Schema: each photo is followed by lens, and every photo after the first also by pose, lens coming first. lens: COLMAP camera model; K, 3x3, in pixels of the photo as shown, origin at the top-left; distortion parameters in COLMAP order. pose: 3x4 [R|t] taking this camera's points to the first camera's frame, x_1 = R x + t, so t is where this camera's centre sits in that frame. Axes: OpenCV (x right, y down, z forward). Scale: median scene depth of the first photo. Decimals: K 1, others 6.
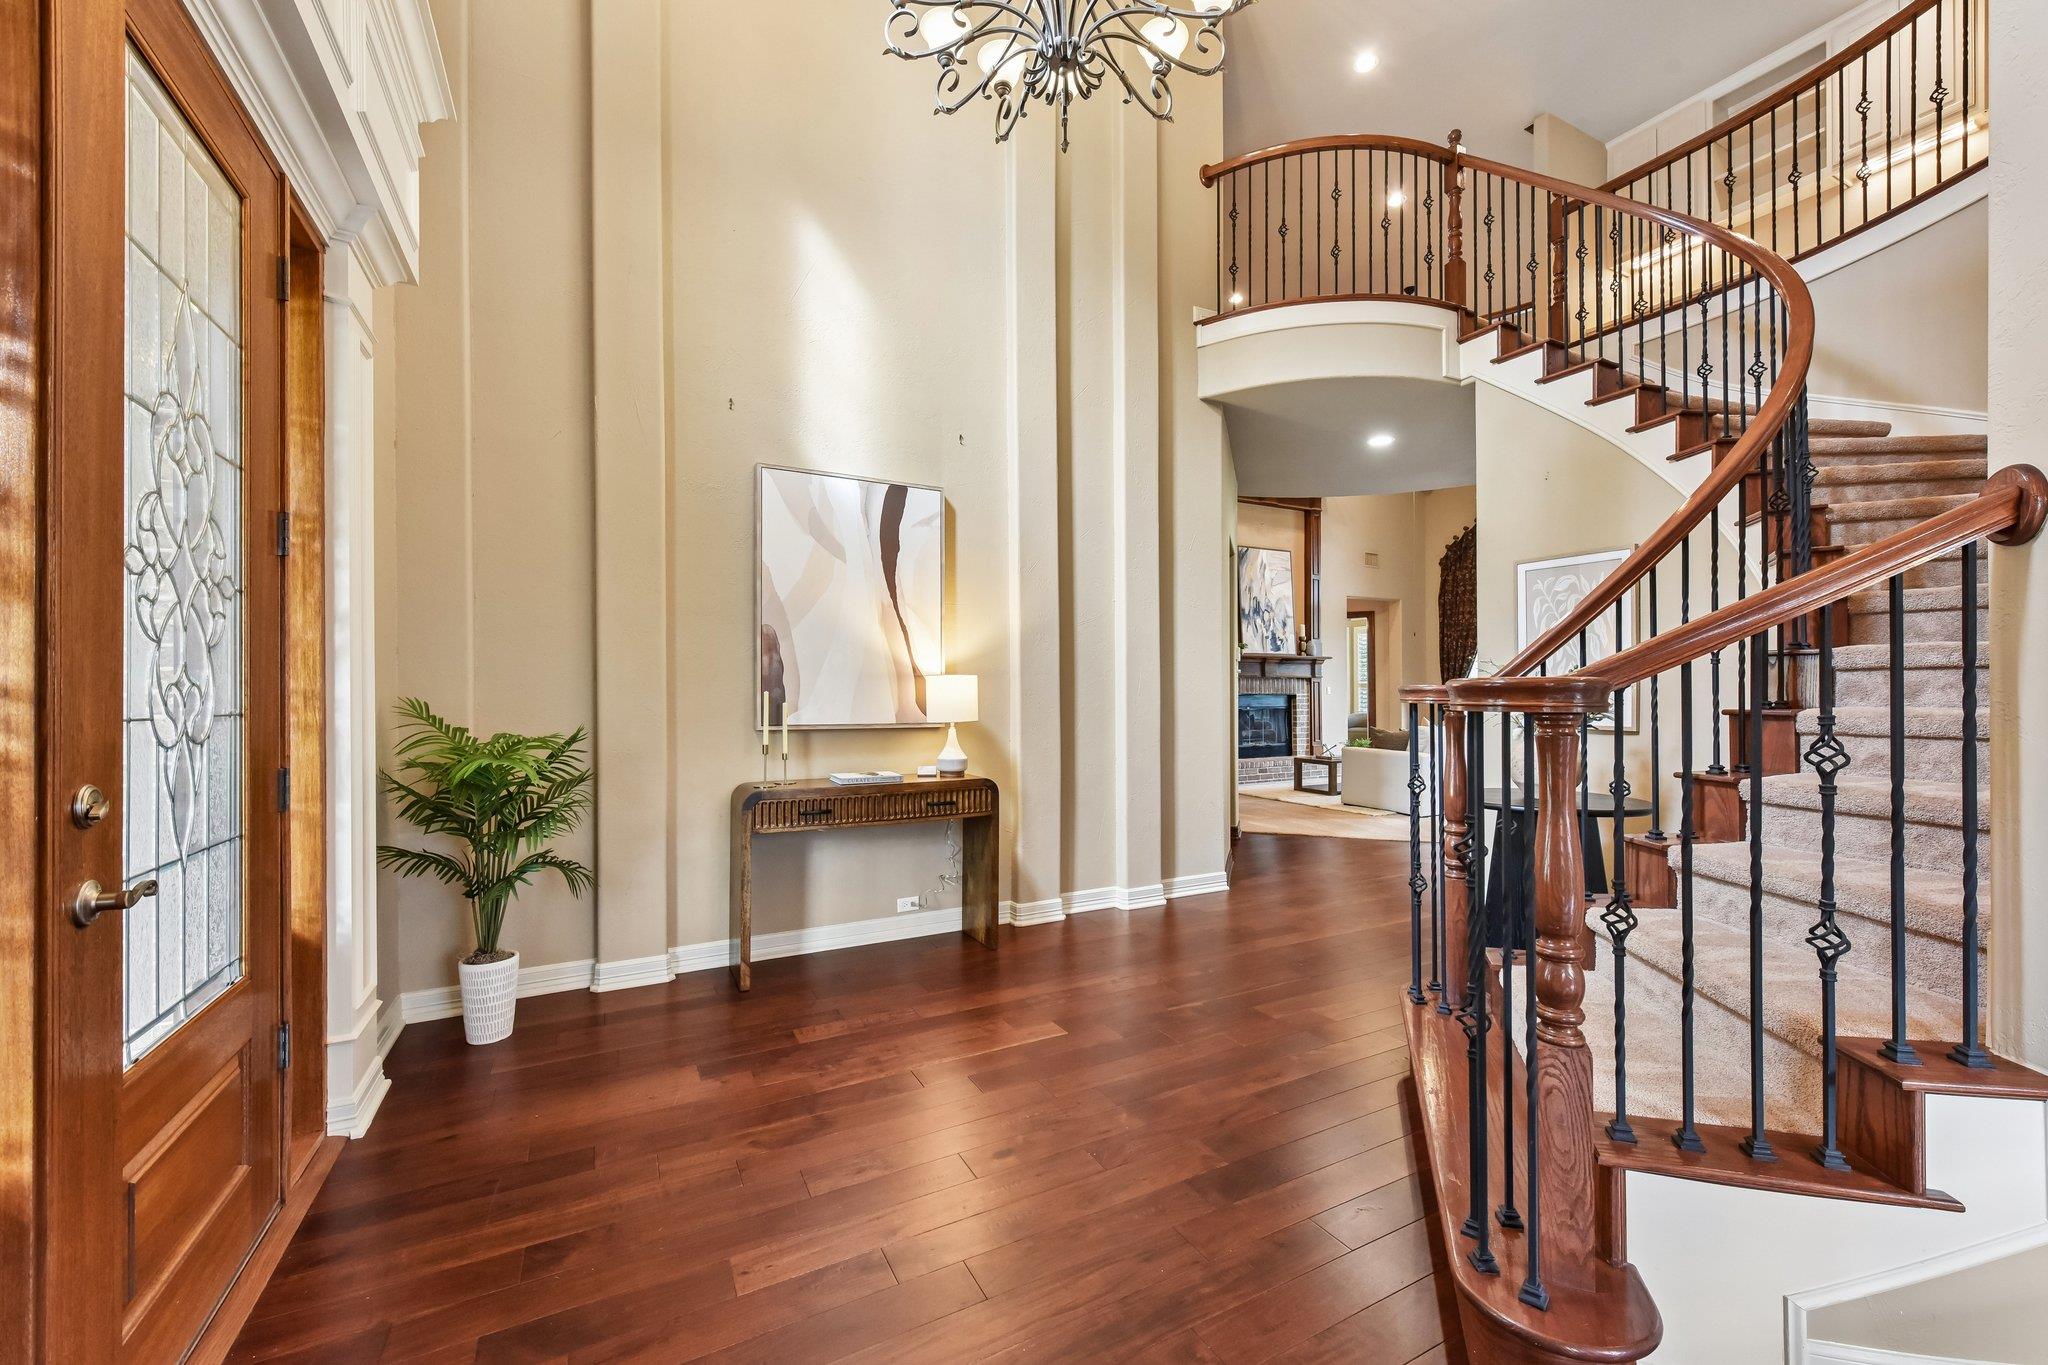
lens RADIAL K [[812.8, 0, 1030.4], [0, 812.8, 690.7], [0, 0, 1]] dist [-0.003450, -0.002566]
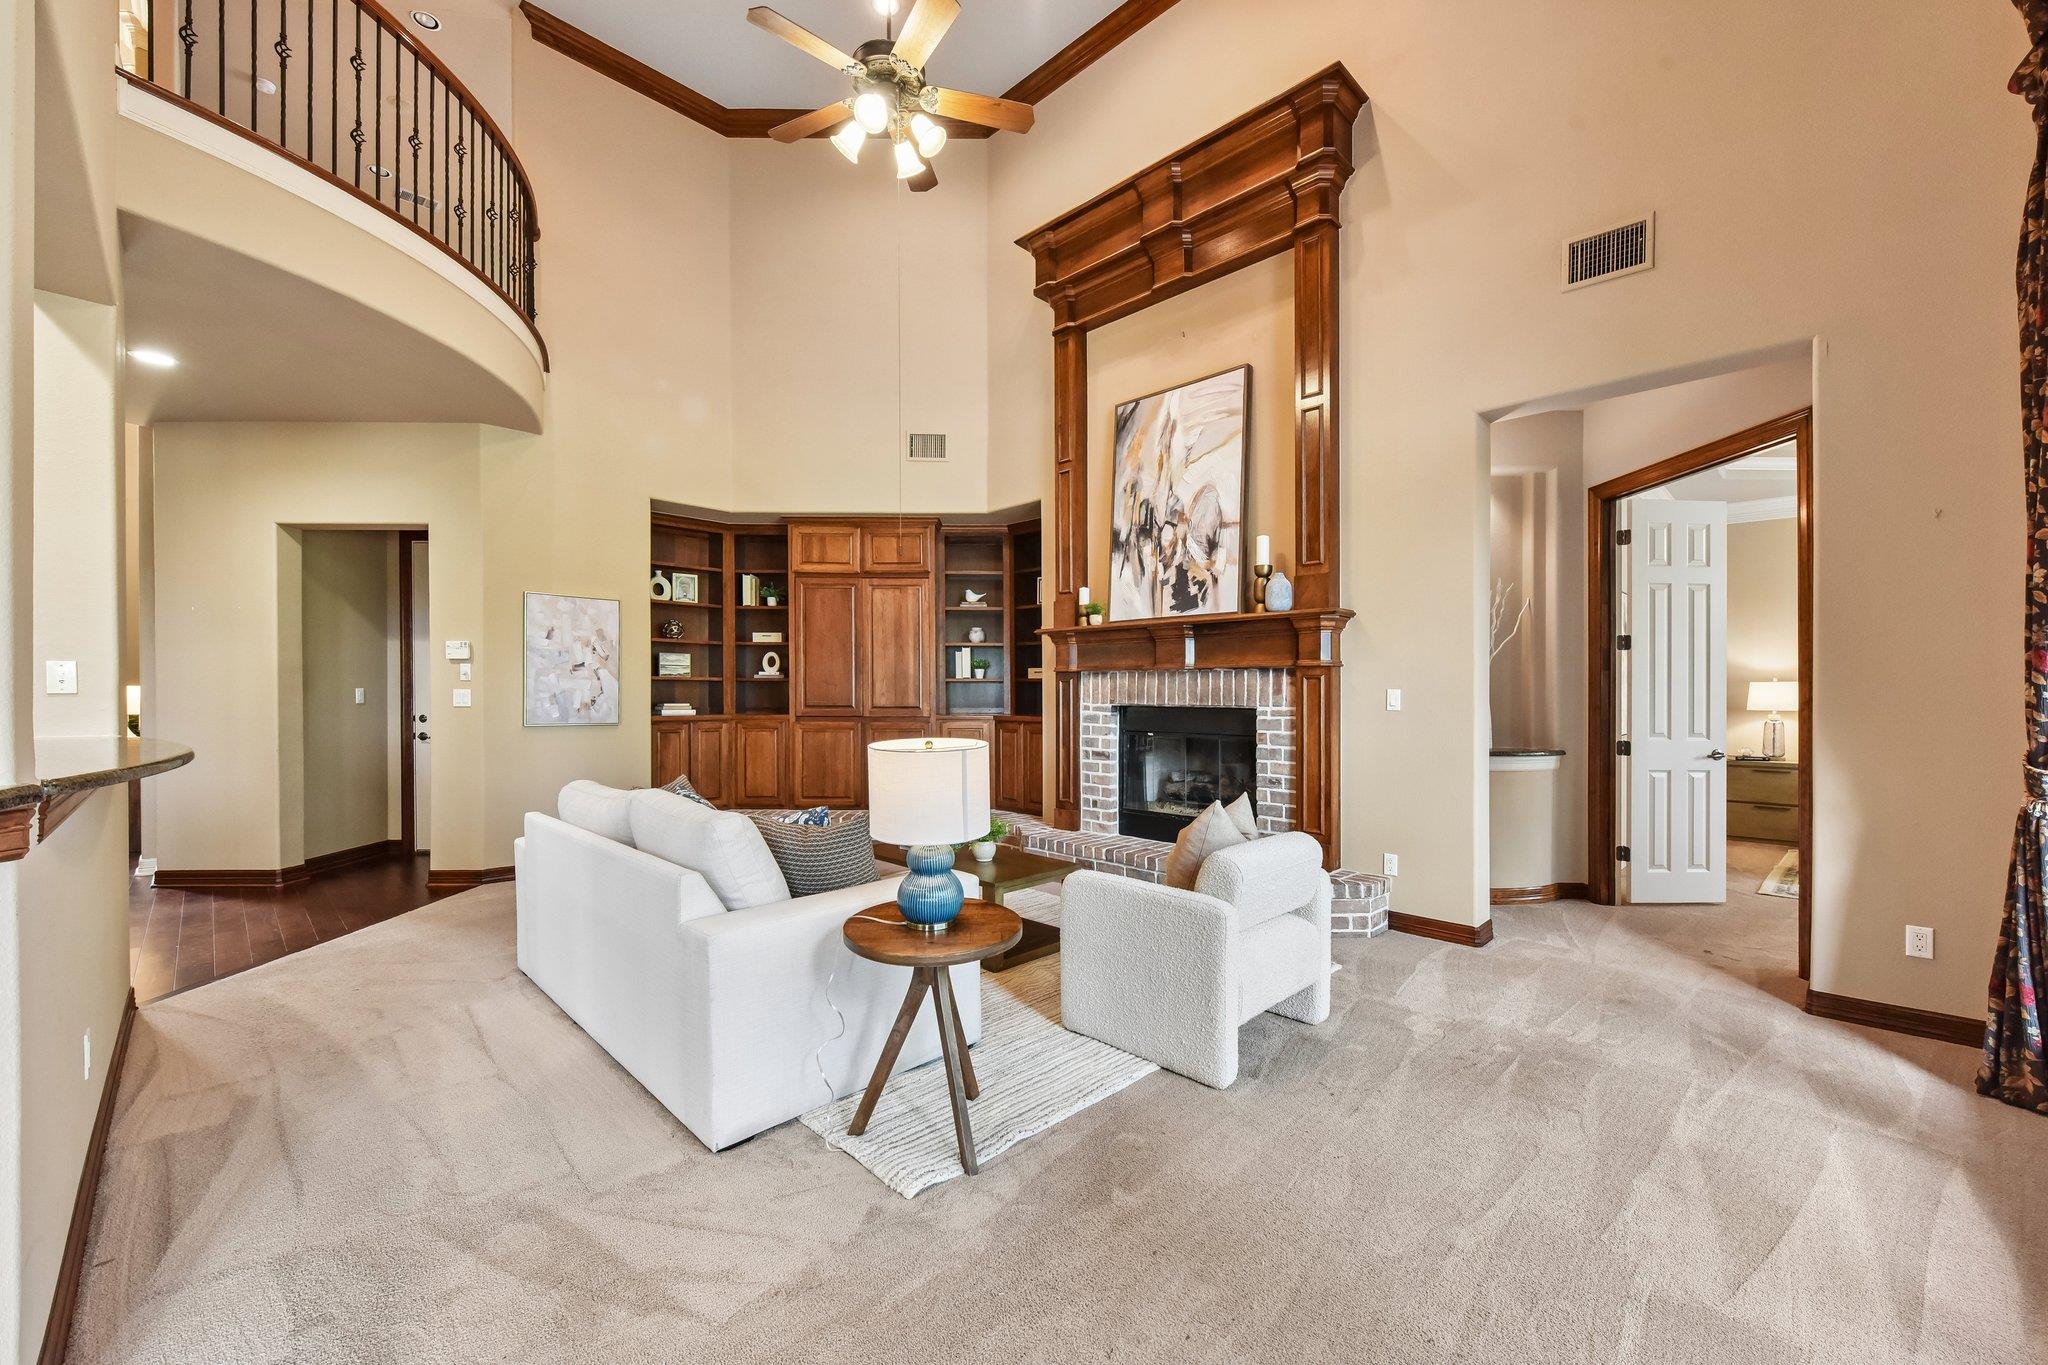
lens RADIAL K [[812.8, 0, 1037.9], [0, 812.8, 707.0], [0, 0, 1]] dist [-0.003450, -0.002566]
pose [[0.302421, 0.021350, -0.952935, 0.687405], [-0.000739, 0.999754, 0.022164, -0.005010], [0.953174, -0.005998, 0.302362, 0.769764]]
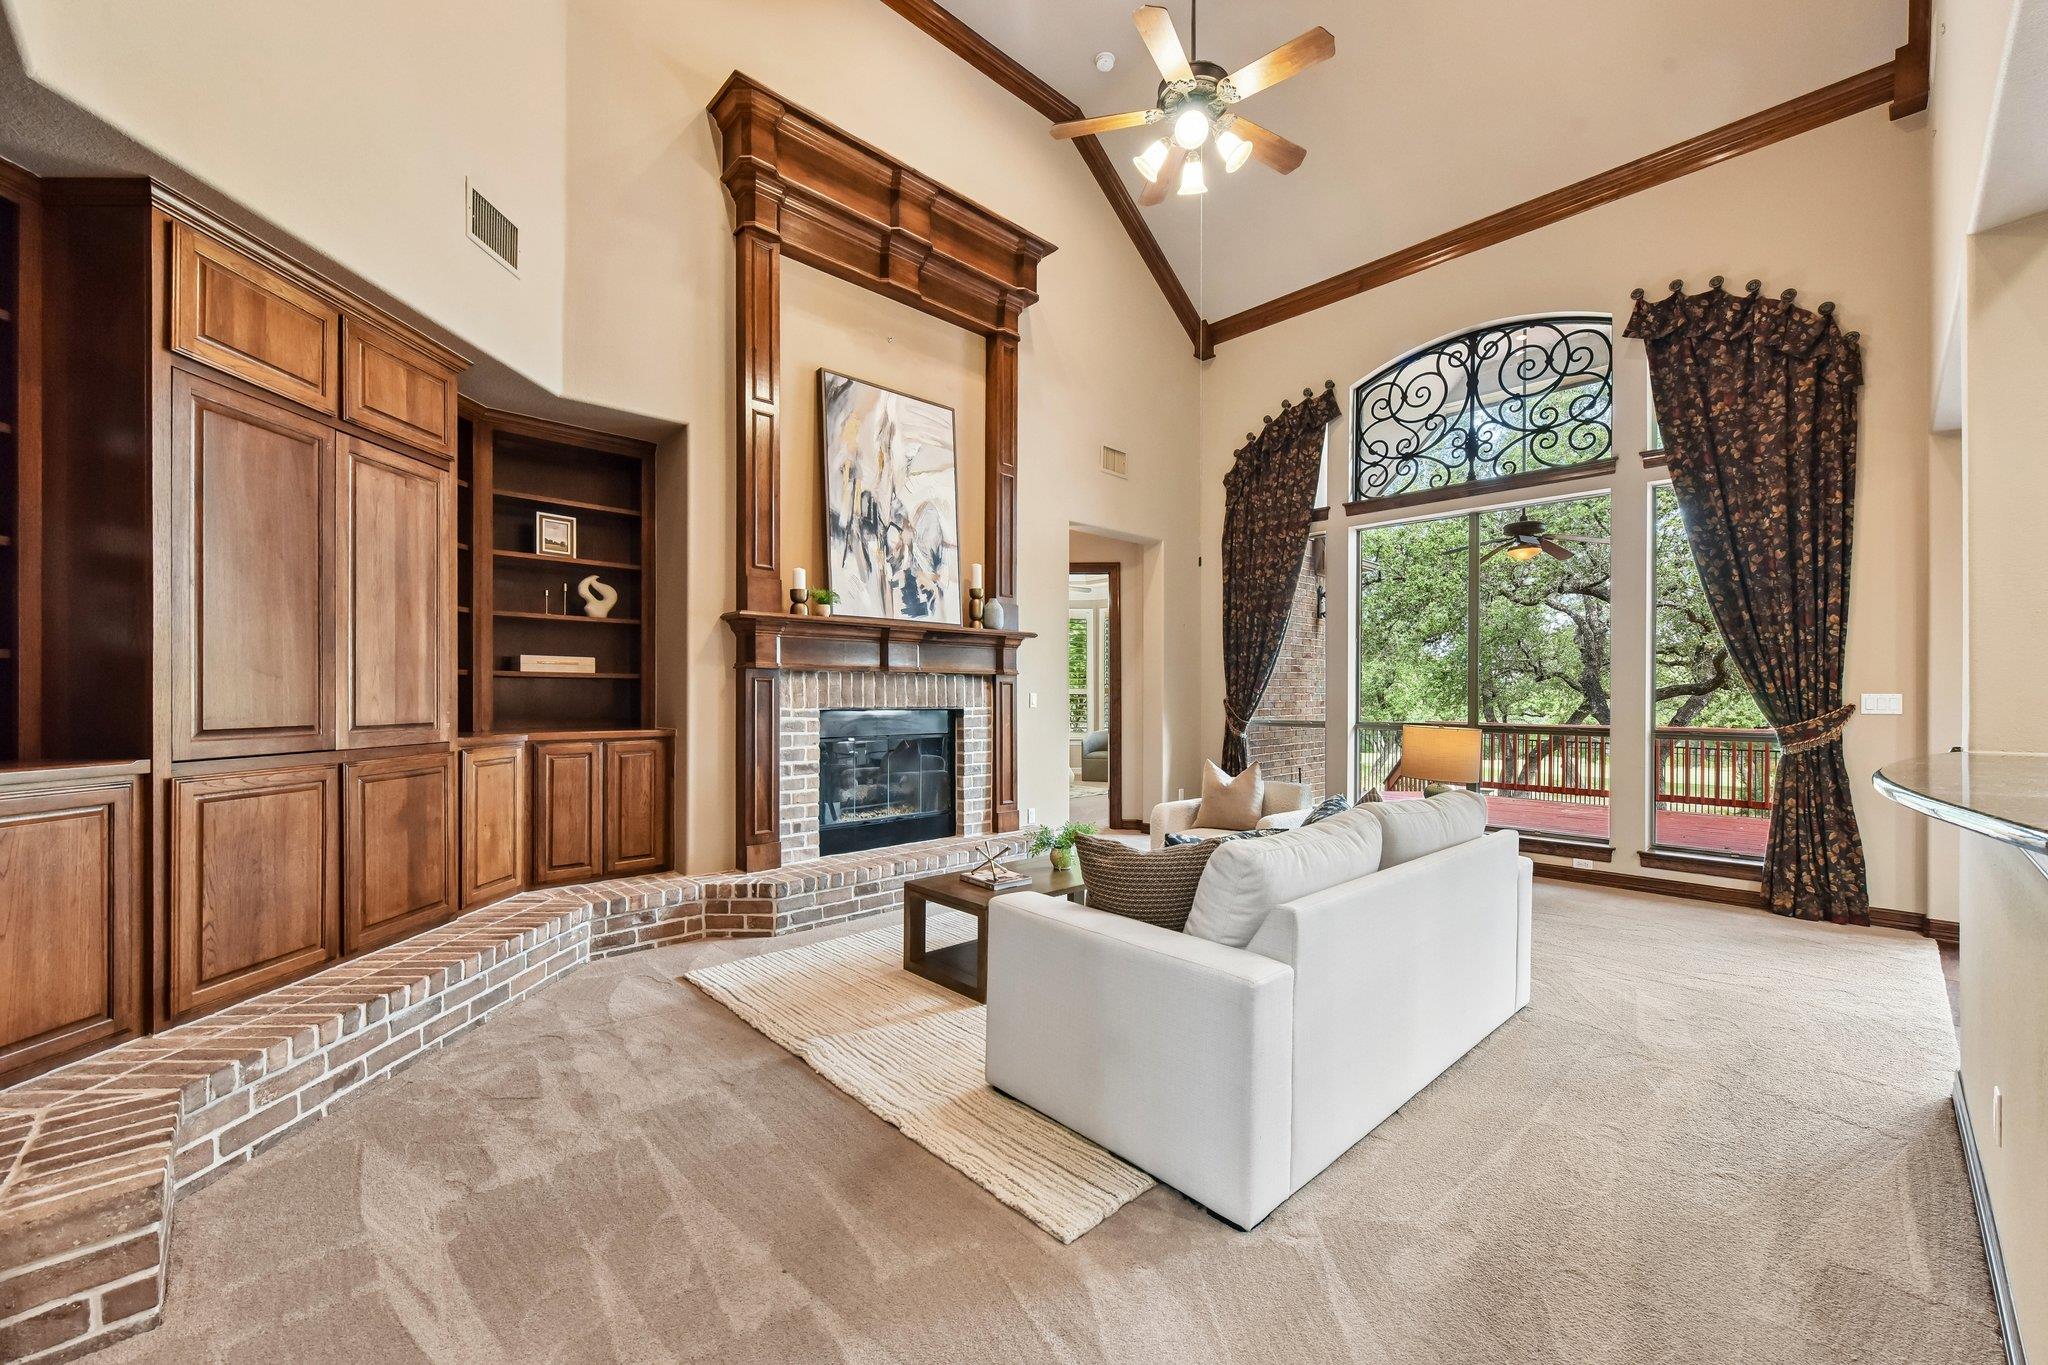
lens RADIAL K [[812.8, 0, 1037.2], [0, 812.8, 701.5], [0, 0, 1]] dist [-0.003450, -0.002566]
pose [[0.959791, 0.005150, 0.280670, 0.233899], [-0.007792, 0.999935, 0.008300, -0.003960], [-0.280609, -0.010154, 0.959768, 0.524809]]
